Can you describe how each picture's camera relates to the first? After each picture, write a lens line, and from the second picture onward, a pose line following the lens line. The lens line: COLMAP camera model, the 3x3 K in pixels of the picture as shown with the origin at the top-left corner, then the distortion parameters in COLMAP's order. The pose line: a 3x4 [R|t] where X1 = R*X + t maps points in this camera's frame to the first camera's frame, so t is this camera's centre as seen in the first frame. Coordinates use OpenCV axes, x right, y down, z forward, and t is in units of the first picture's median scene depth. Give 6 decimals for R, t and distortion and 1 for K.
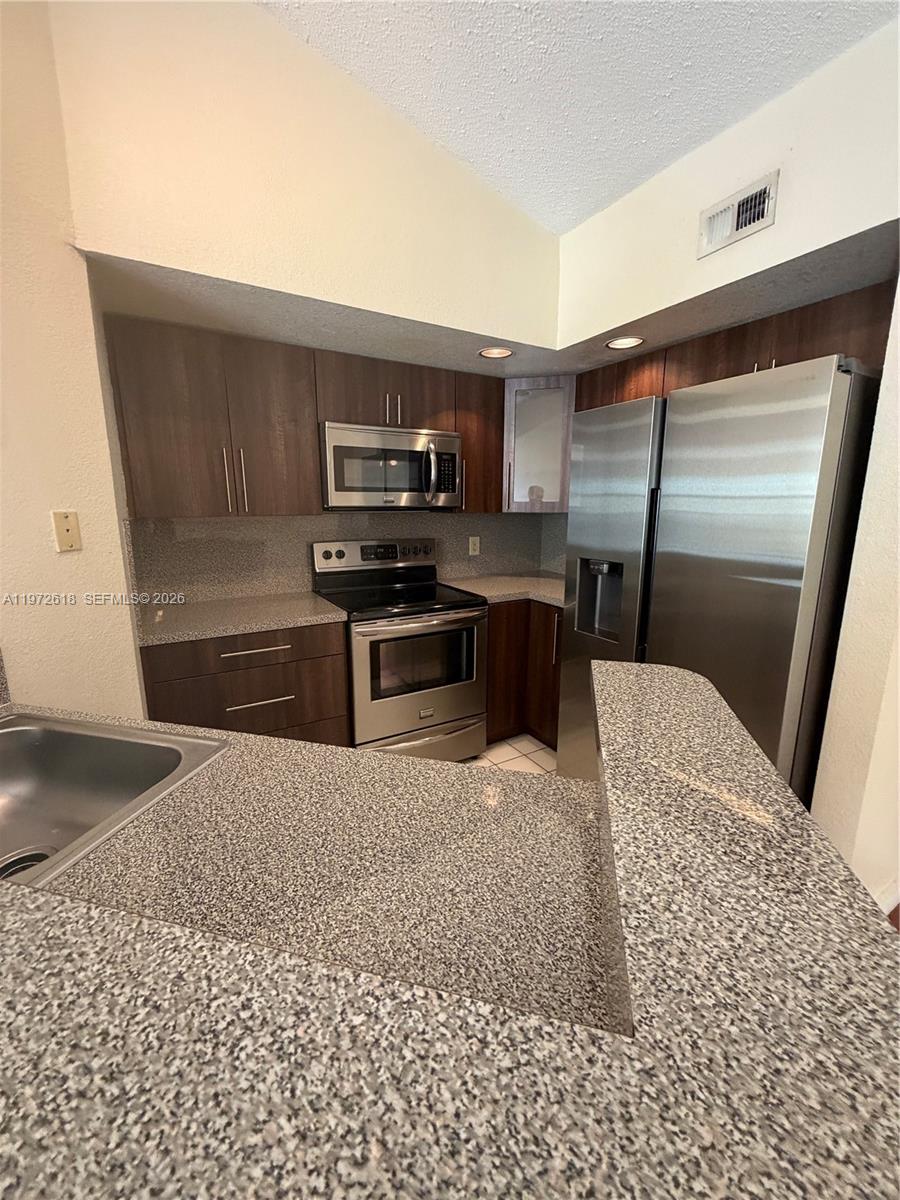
lens RADIAL K [[478.4, 0, 450.2], [0, 478.4, 594.6], [0, 0, 1]] dist [-0.001431, 0.000517]
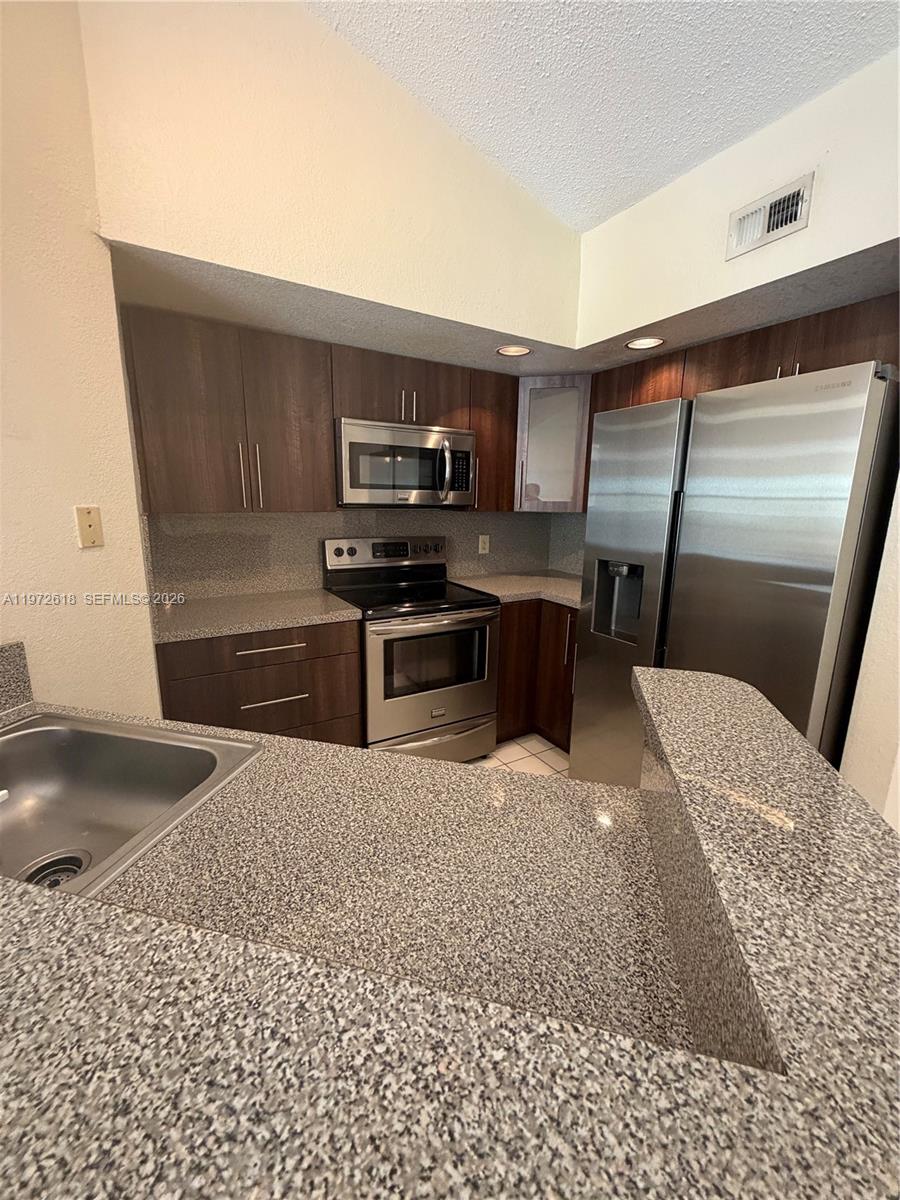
lens RADIAL K [[478.4, 0, 450.2], [0, 478.4, 594.6], [0, 0, 1]] dist [-0.001431, 0.000517]
pose [[0.999868, 0.012518, 0.010375, -0.296282], [-0.012603, 0.999887, 0.008176, -0.047139], [-0.010272, -0.008306, 0.999913, 0.038445]]
